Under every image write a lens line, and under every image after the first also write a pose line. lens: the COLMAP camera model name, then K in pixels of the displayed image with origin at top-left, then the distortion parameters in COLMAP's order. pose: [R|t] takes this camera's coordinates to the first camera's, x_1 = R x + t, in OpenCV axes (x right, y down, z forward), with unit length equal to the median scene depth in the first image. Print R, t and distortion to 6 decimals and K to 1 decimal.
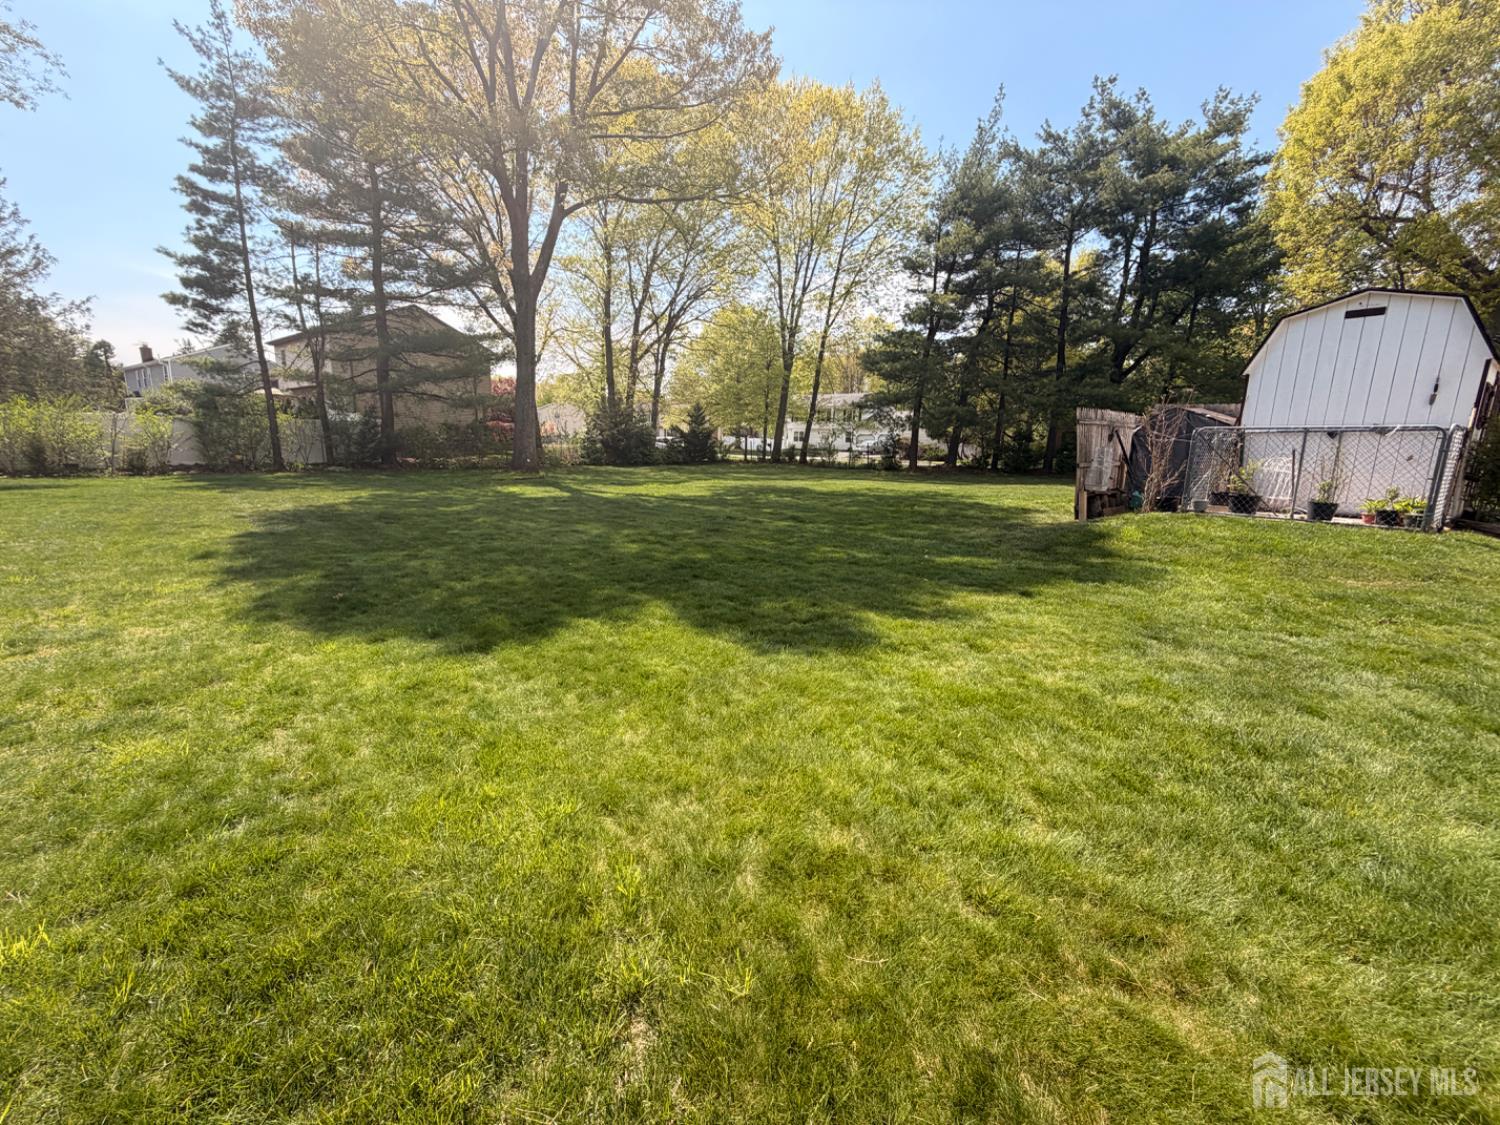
lens RADIAL K [[589.8, 0, 750.0], [0, 589.8, 562.5], [0, 0, 1]] dist [0.000792, 0.000071]
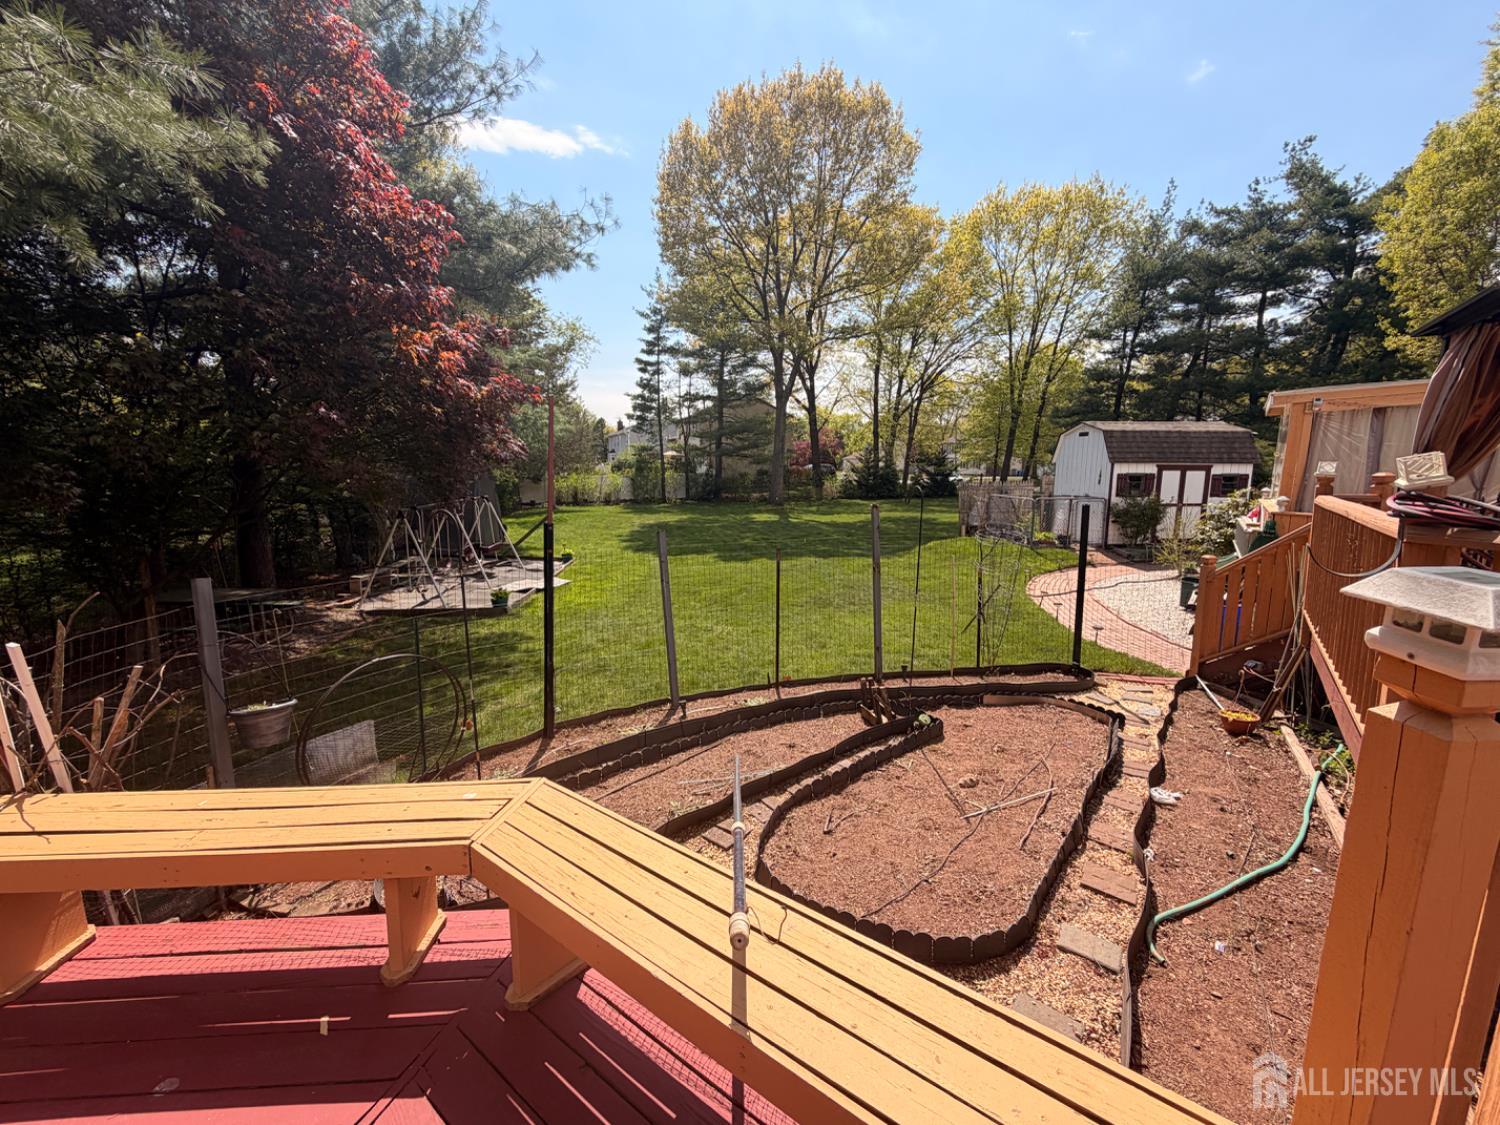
lens RADIAL K [[589.8, 0, 750.0], [0, 589.8, 562.5], [0, 0, 1]] dist [0.000792, 0.000071]
pose [[0.843474, 0.065300, -0.533186, 0.448902], [-0.087819, 0.995992, -0.016945, 0.039465], [0.529943, 0.061117, 0.845828, -0.424531]]
